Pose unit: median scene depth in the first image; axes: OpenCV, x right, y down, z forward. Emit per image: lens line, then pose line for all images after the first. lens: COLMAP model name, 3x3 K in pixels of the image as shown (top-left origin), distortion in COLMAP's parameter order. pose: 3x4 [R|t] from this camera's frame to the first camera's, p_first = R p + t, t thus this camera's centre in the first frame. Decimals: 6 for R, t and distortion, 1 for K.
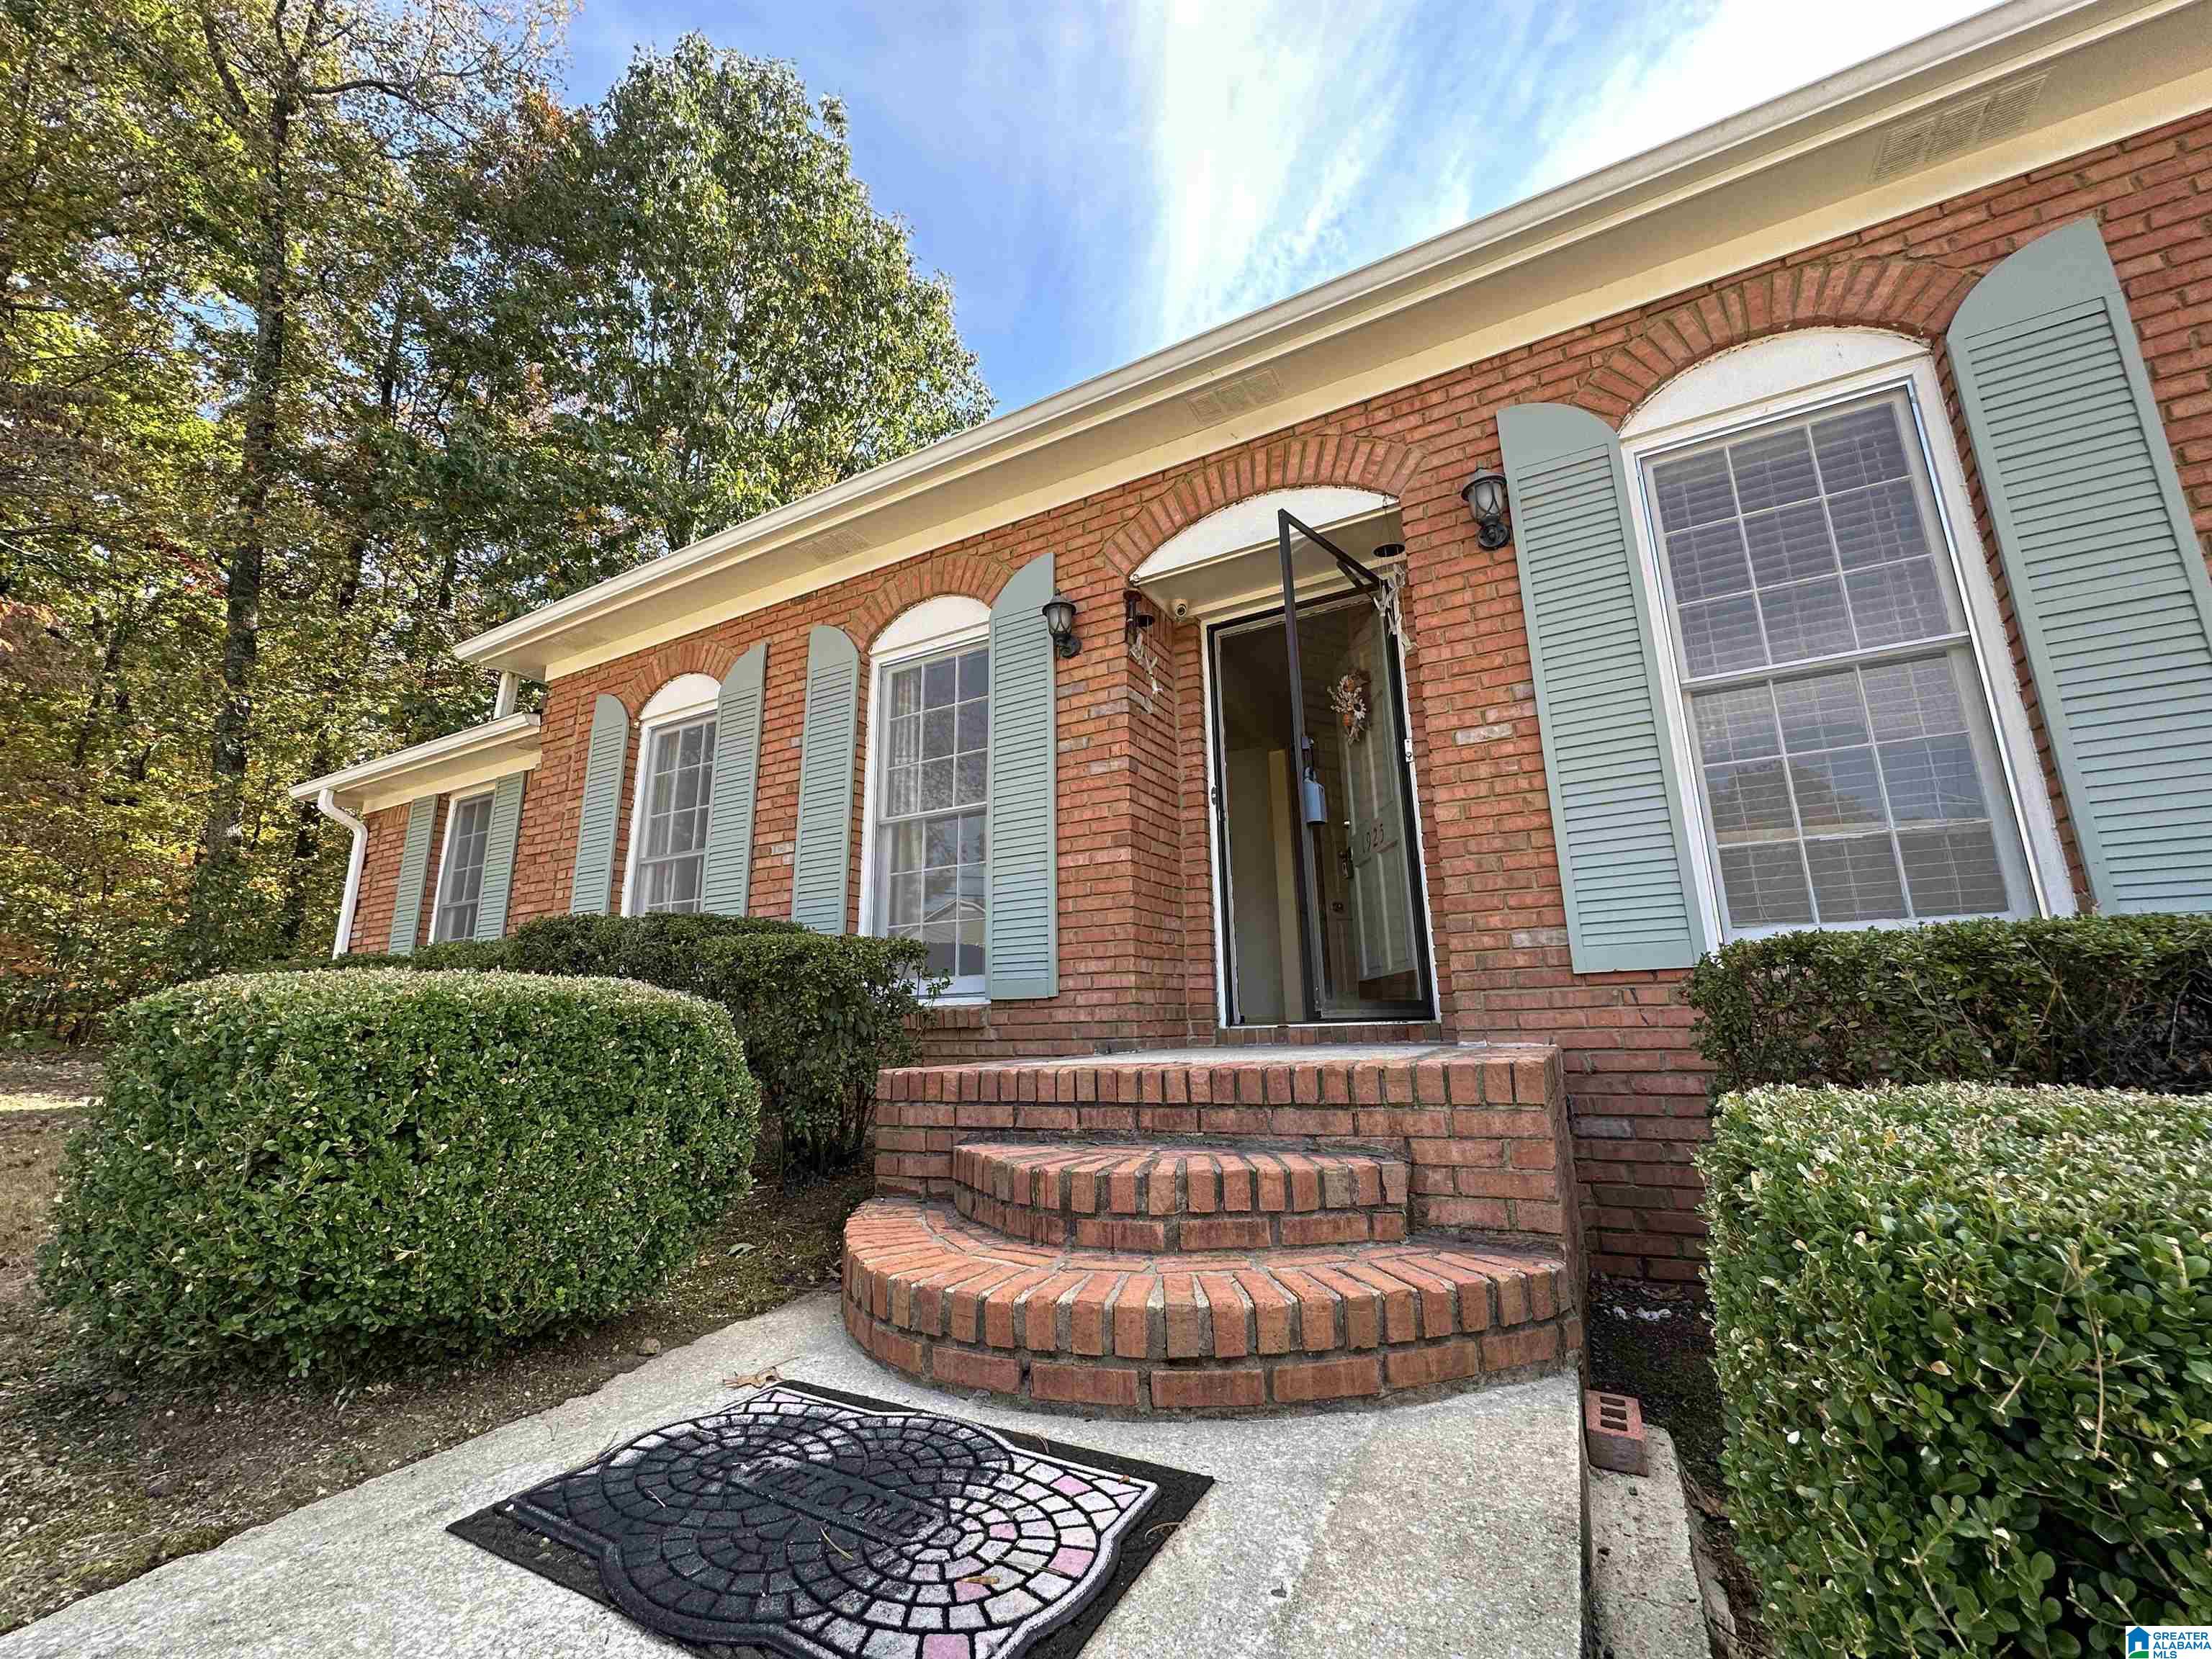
lens RADIAL K [[881.6, 0, 1110.8], [0, 881.6, 830.9], [0, 0, 1]] dist [-0.001217, 0.000071]
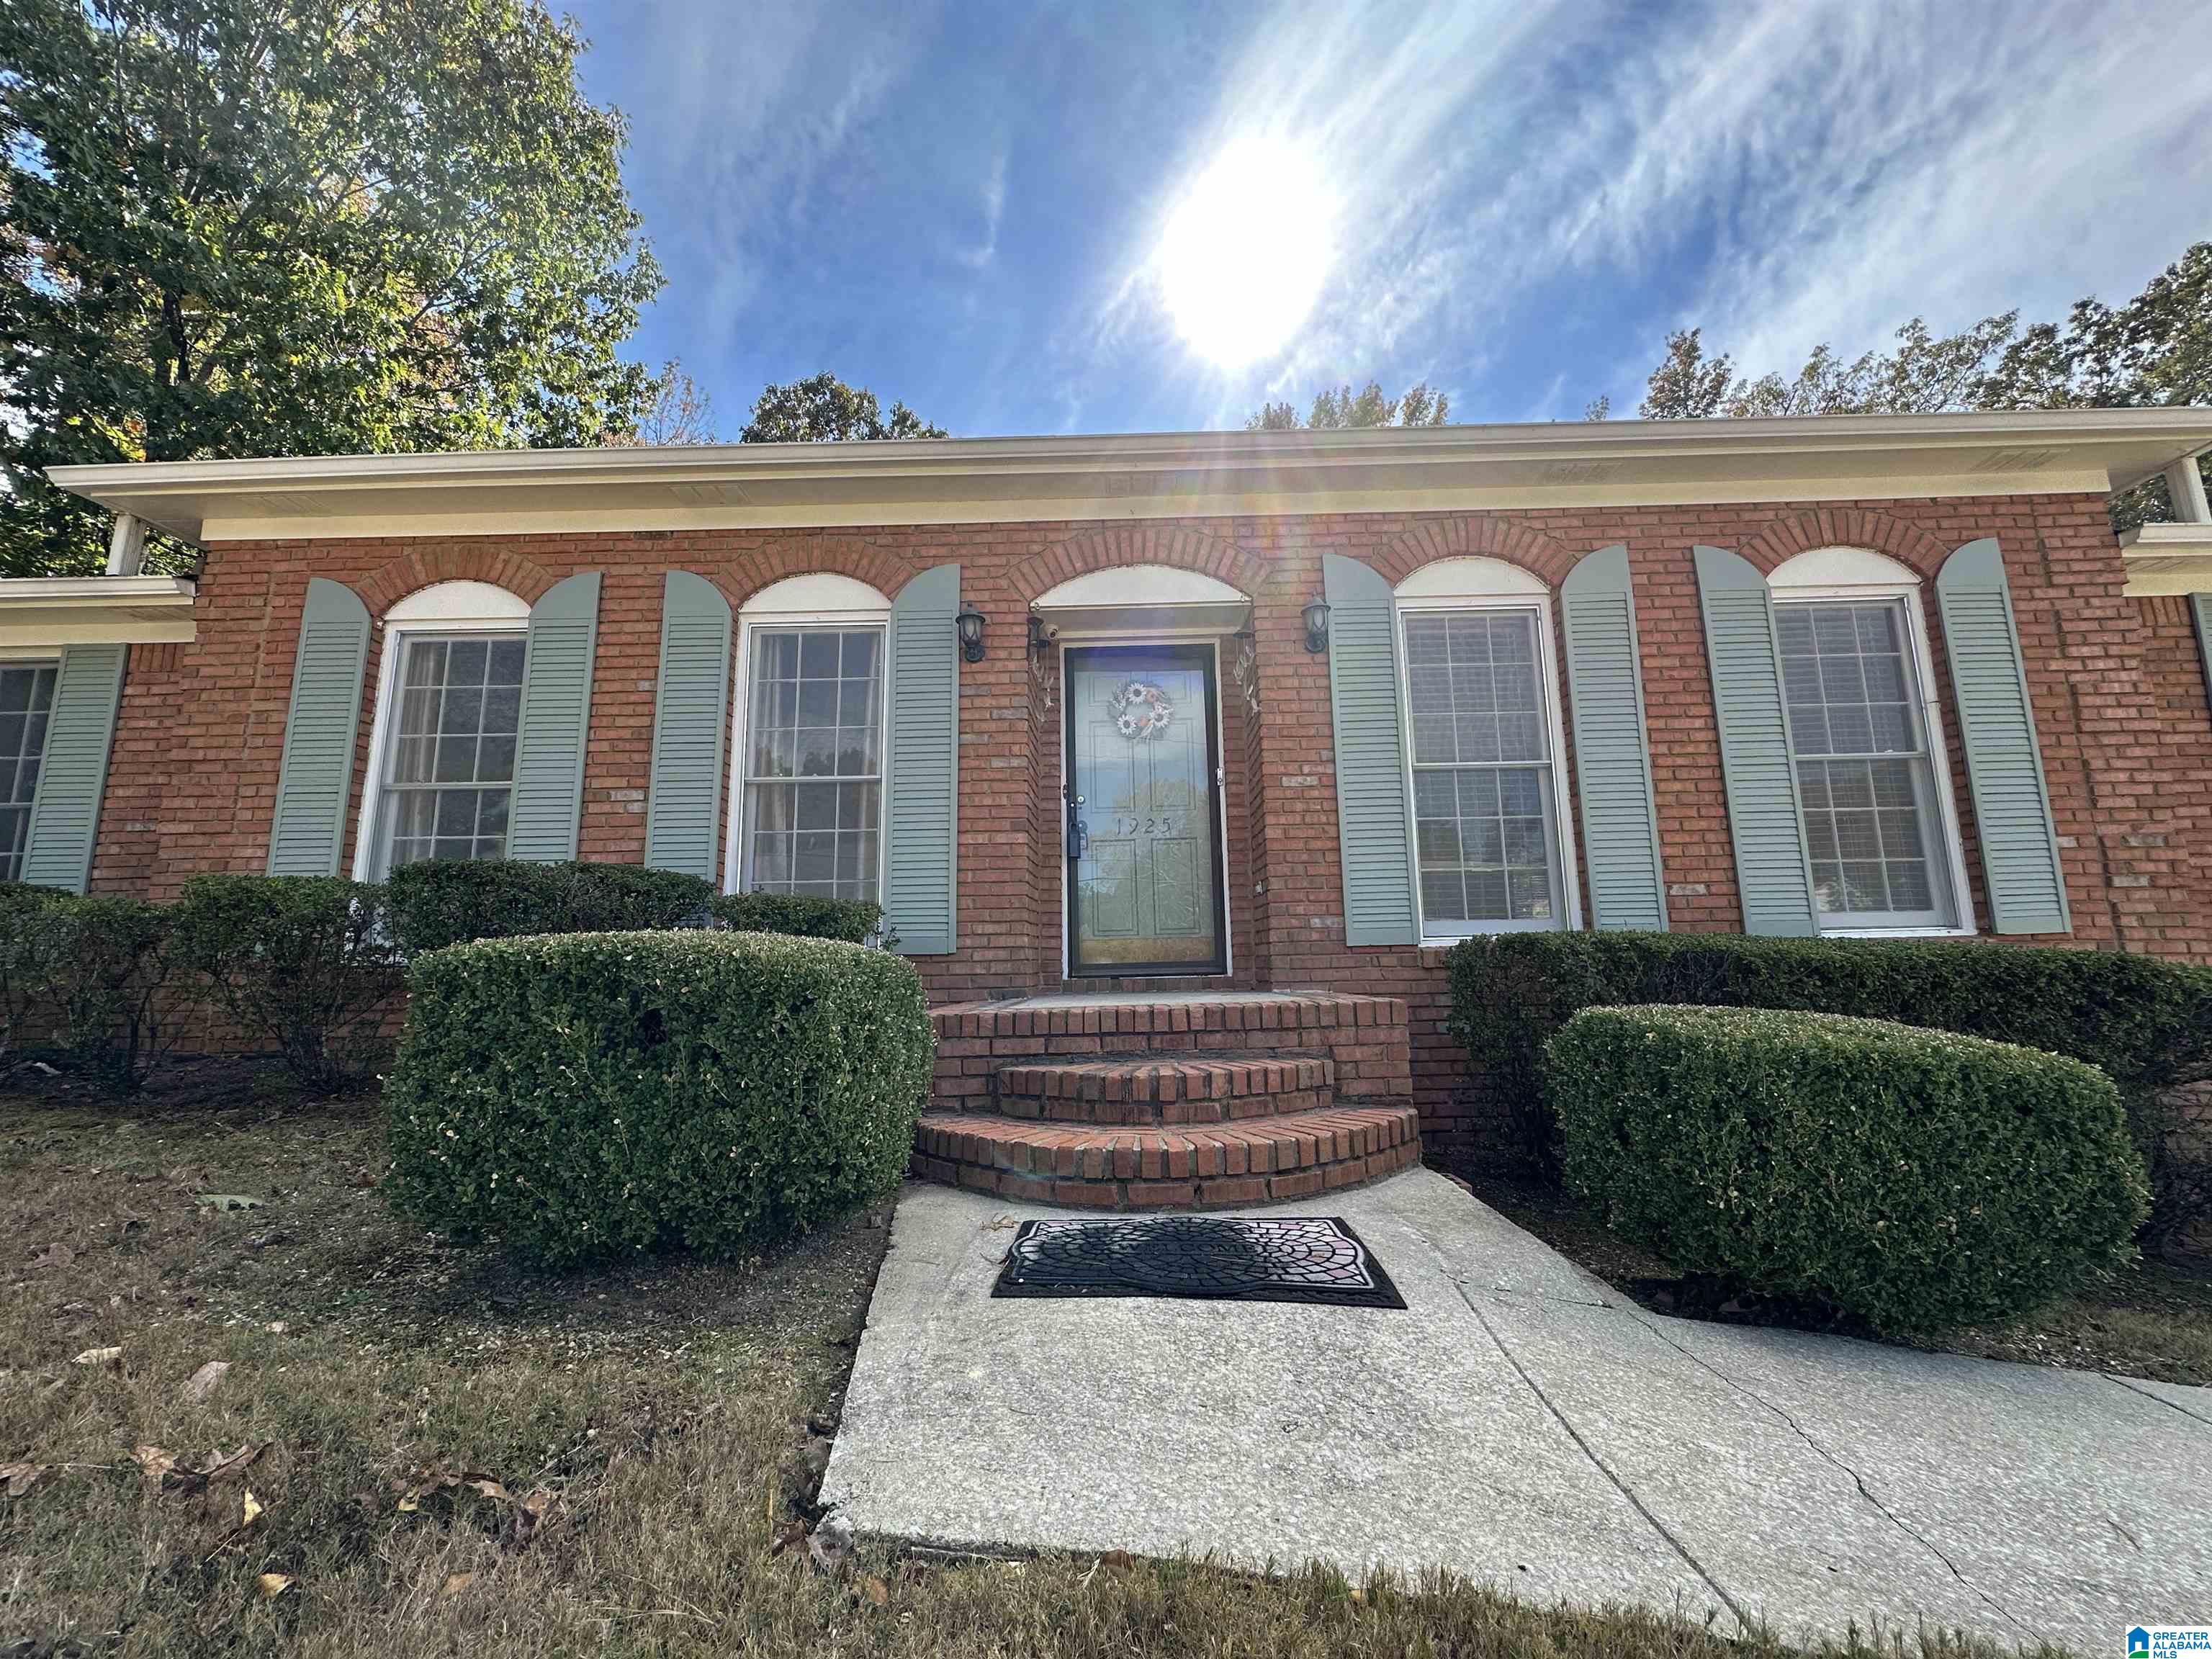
lens RADIAL K [[881.6, 0, 1110.7], [0, 881.6, 830.6], [0, 0, 1]] dist [-0.001217, 0.000071]
pose [[0.887765, 0.079624, 0.453358, -0.426847], [-0.103893, 0.994170, 0.028836, -0.031603], [-0.448419, -0.072701, 0.890862, -0.137489]]
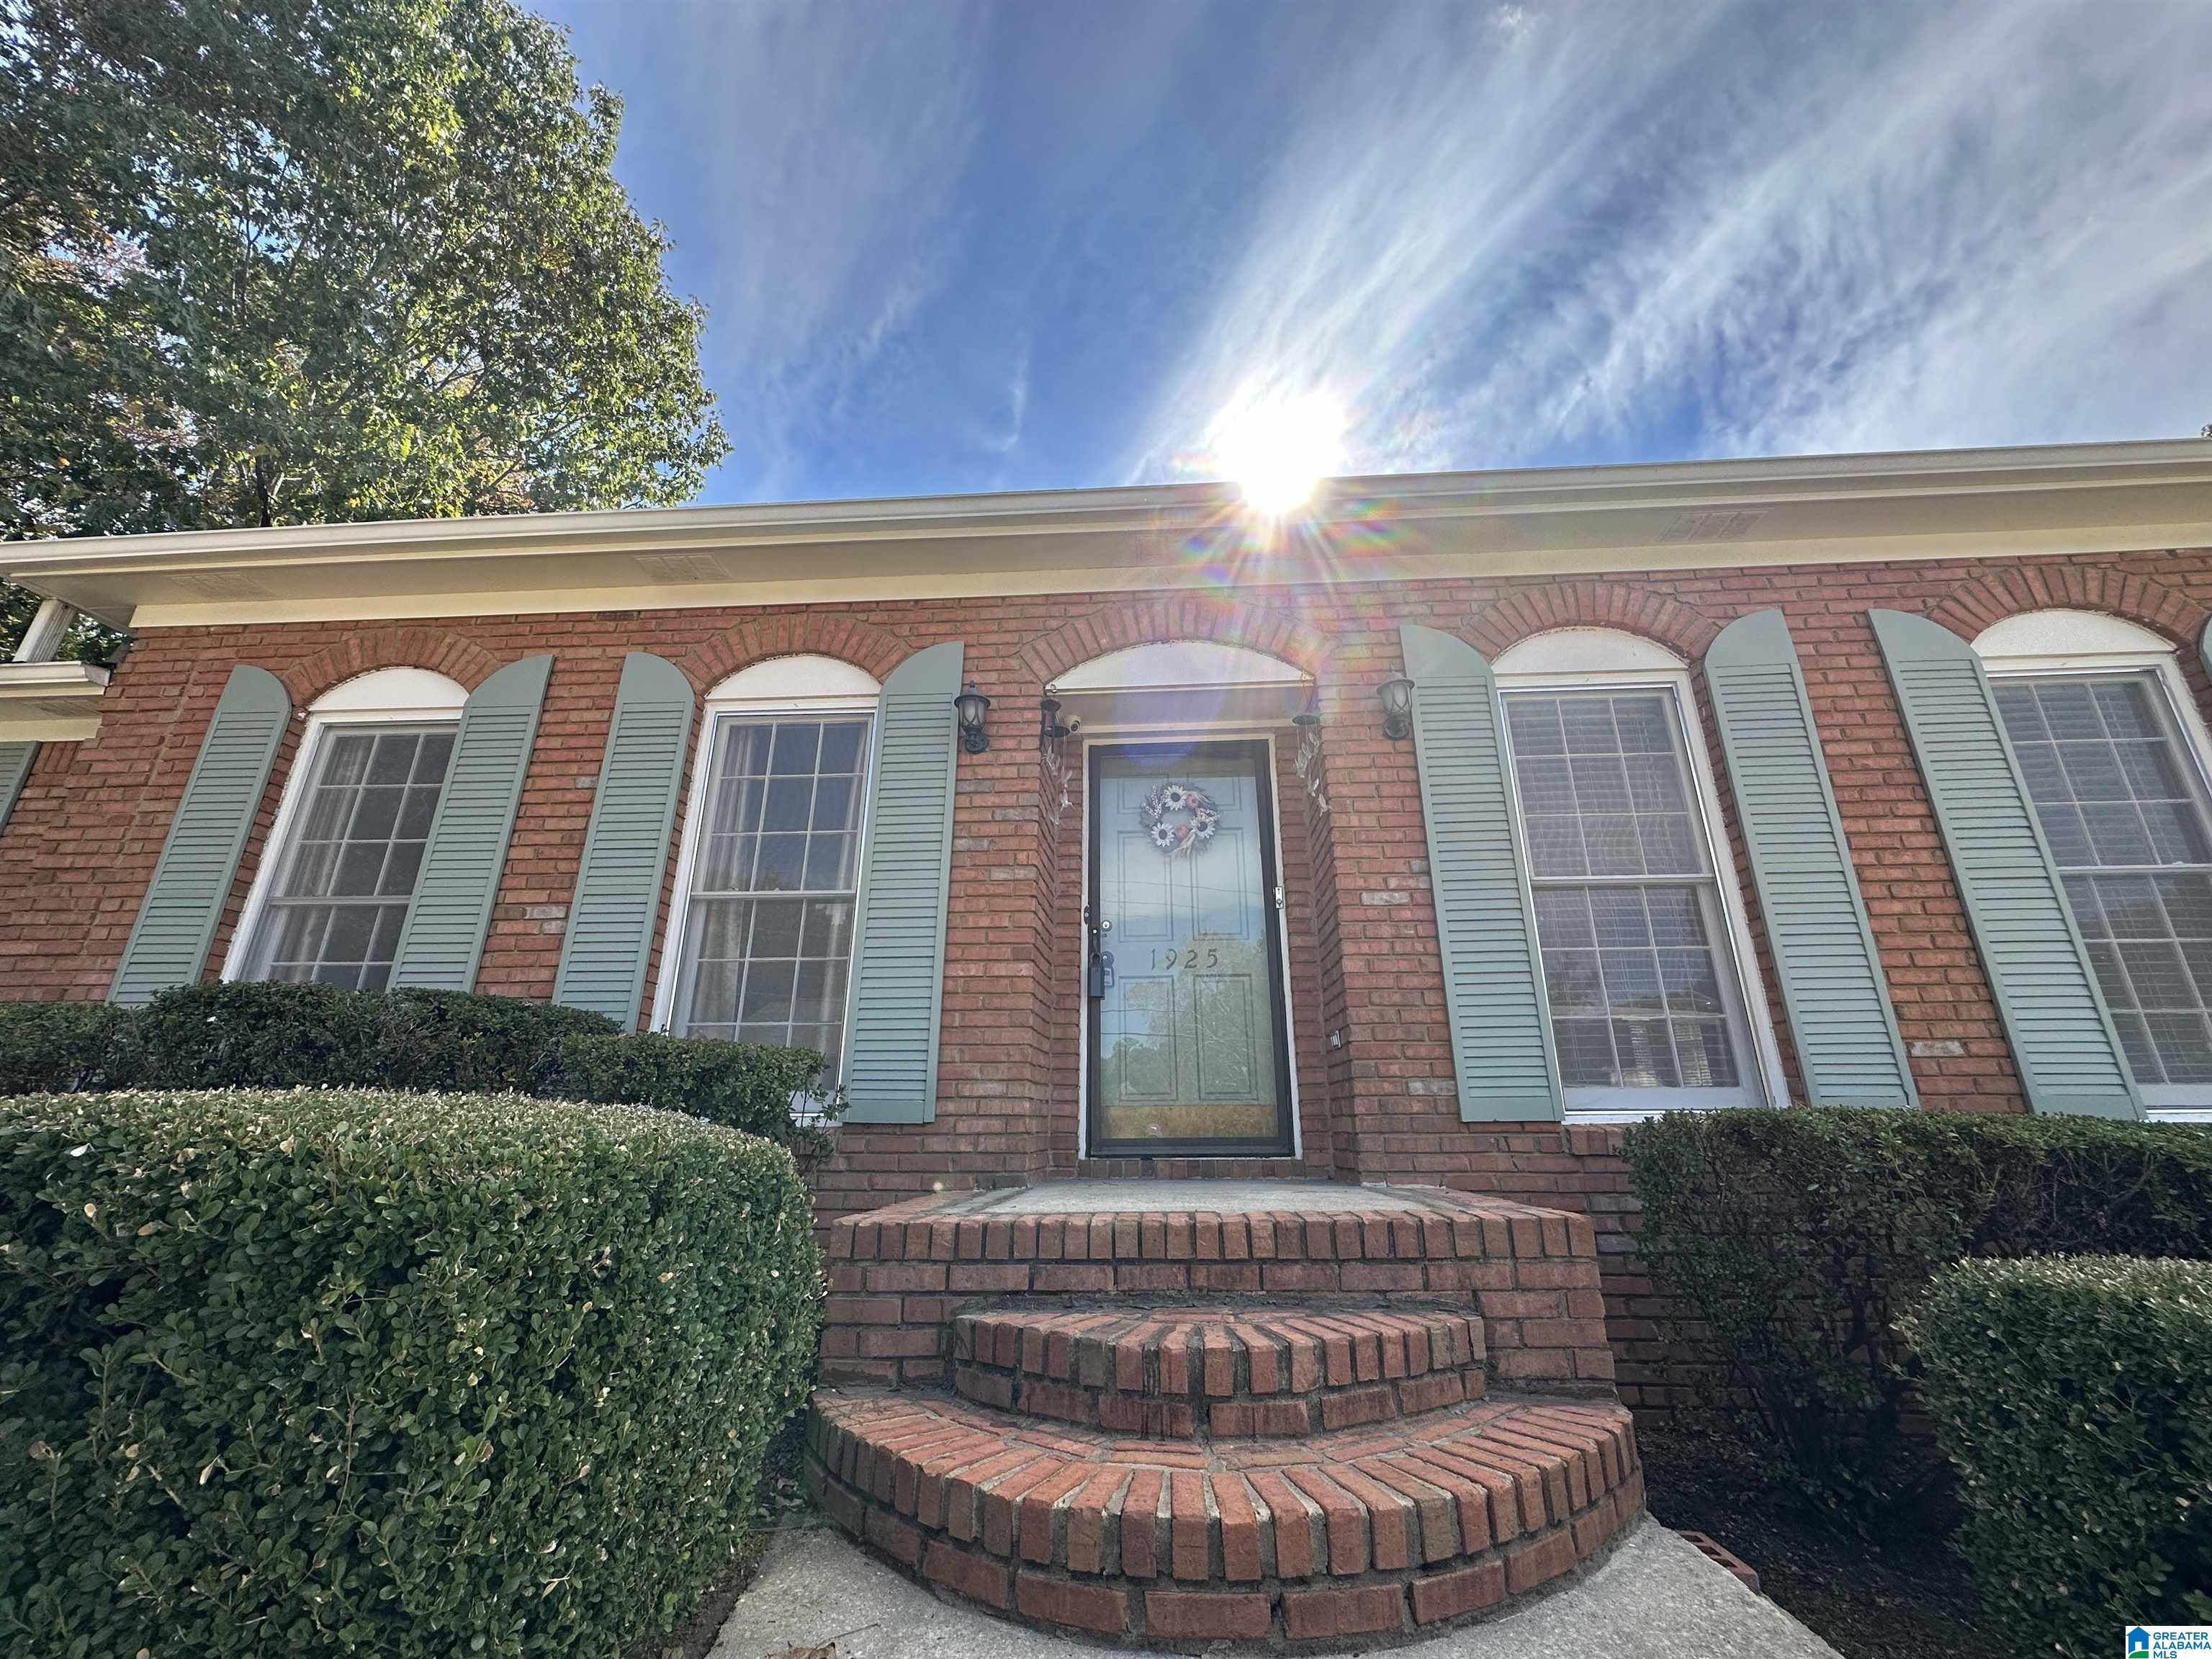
lens RADIAL K [[881.6, 0, 1110.8], [0, 881.6, 831.3], [0, 0, 1]] dist [-0.001217, 0.000071]
pose [[0.908539, 0.156922, 0.387211, -0.290547], [-0.111905, 0.984322, -0.136339, -0.000640], [-0.402535, 0.080538, 0.911855, 0.088407]]
